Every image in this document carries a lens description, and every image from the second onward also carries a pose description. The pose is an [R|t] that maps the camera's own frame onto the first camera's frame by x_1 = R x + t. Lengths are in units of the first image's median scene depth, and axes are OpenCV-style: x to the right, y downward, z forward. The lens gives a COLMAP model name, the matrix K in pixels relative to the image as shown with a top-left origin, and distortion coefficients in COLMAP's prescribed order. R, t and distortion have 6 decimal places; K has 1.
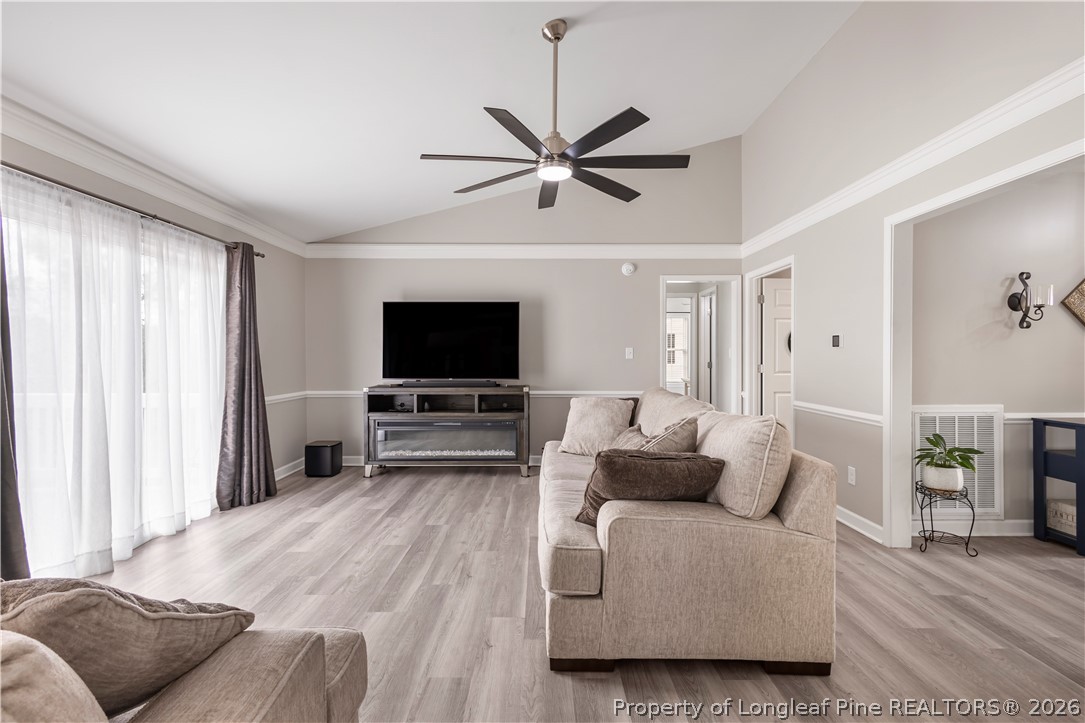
lens RADIAL K [[484.9, 0, 542.5], [0, 484.9, 361.5], [0, 0, 1]] dist [0.005705, 0.000119]
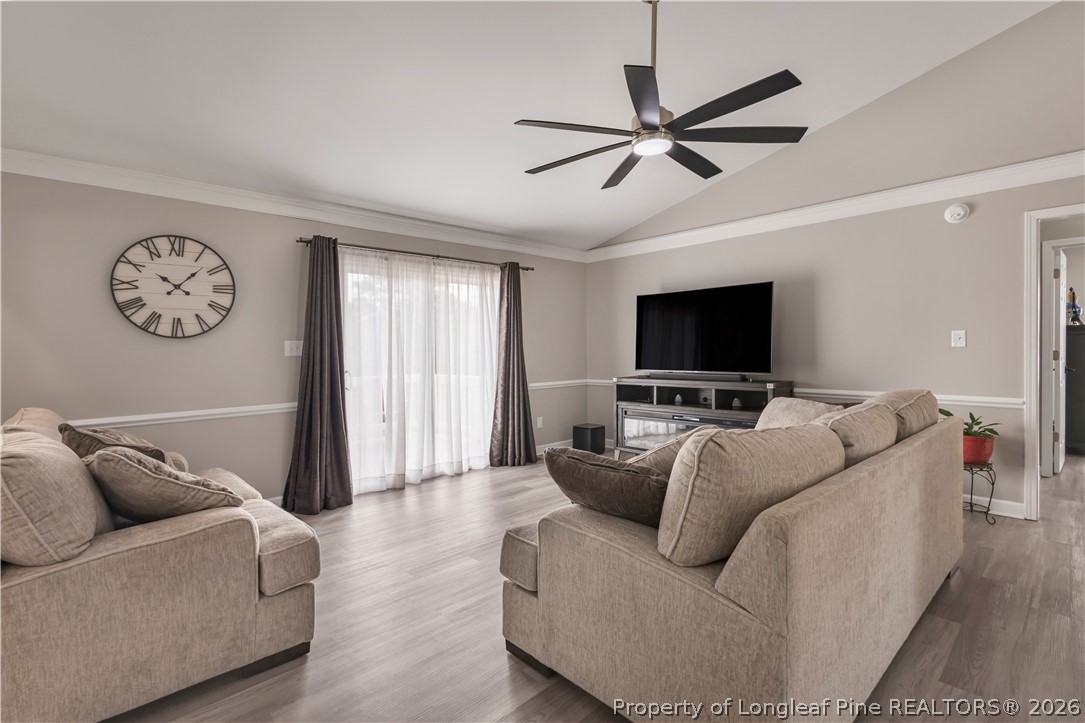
lens RADIAL K [[503.3, 0, 541.7], [0, 503.3, 350.1], [0, 0, 1]] dist [0.004450, -0.000588]
pose [[0.683227, -0.008917, -0.730152, 0.434887], [0.006892, 0.999960, -0.005763, -0.002265], [0.730174, -0.001095, 0.683261, 0.156172]]
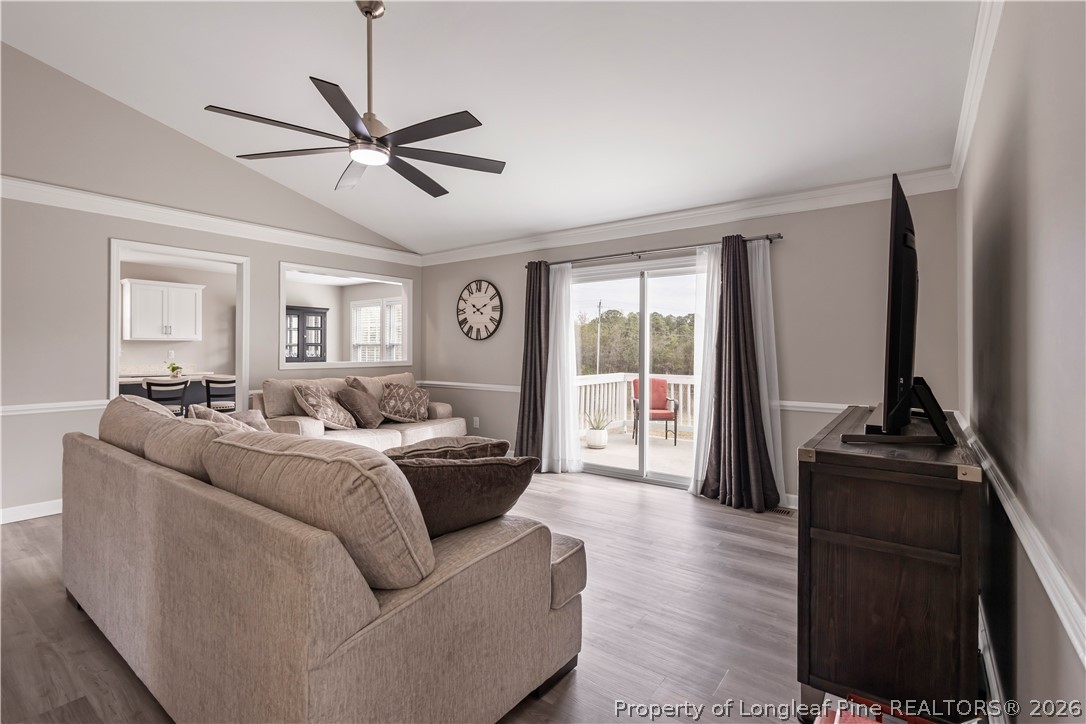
lens RADIAL K [[503.7, 0, 542.2], [0, 503.7, 350.6], [0, 0, 1]] dist [0.004450, -0.000588]
pose [[-0.590953, 0.005162, -0.806689, 0.467186], [-0.012161, 0.999809, 0.015306, -0.025597], [0.806614, 0.018855, -0.590778, 1.349339]]
